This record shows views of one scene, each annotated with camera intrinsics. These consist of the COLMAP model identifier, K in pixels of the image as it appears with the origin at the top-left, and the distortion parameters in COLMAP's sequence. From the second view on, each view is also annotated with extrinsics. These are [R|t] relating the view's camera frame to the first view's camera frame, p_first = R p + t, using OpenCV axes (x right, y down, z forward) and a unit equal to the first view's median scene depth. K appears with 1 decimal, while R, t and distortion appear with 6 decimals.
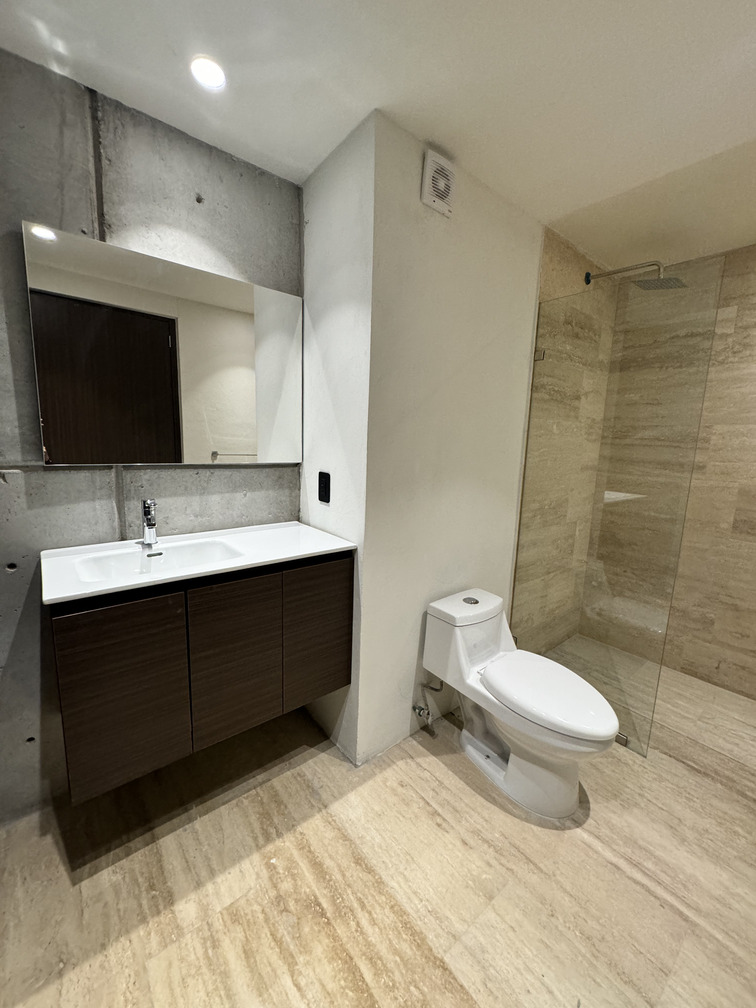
lens RADIAL K [[405.4, 0, 381.9], [0, 405.4, 502.8], [0, 0, 1]] dist [-0.002588, 0.001213]
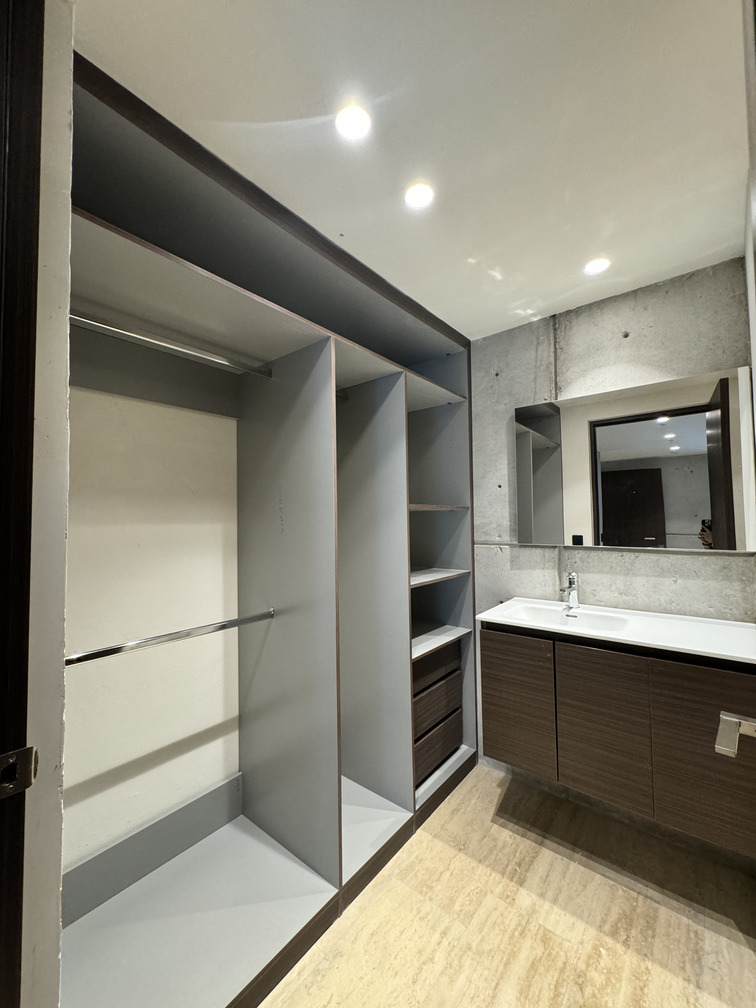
lens RADIAL K [[405.4, 0, 377.0], [0, 405.4, 503.2], [0, 0, 1]] dist [-0.002588, 0.001213]
pose [[0.193470, -0.071838, -0.978473, 0.607028], [-0.135041, 0.985874, -0.099083, -0.014186], [0.971768, 0.151303, 0.181036, 0.113953]]
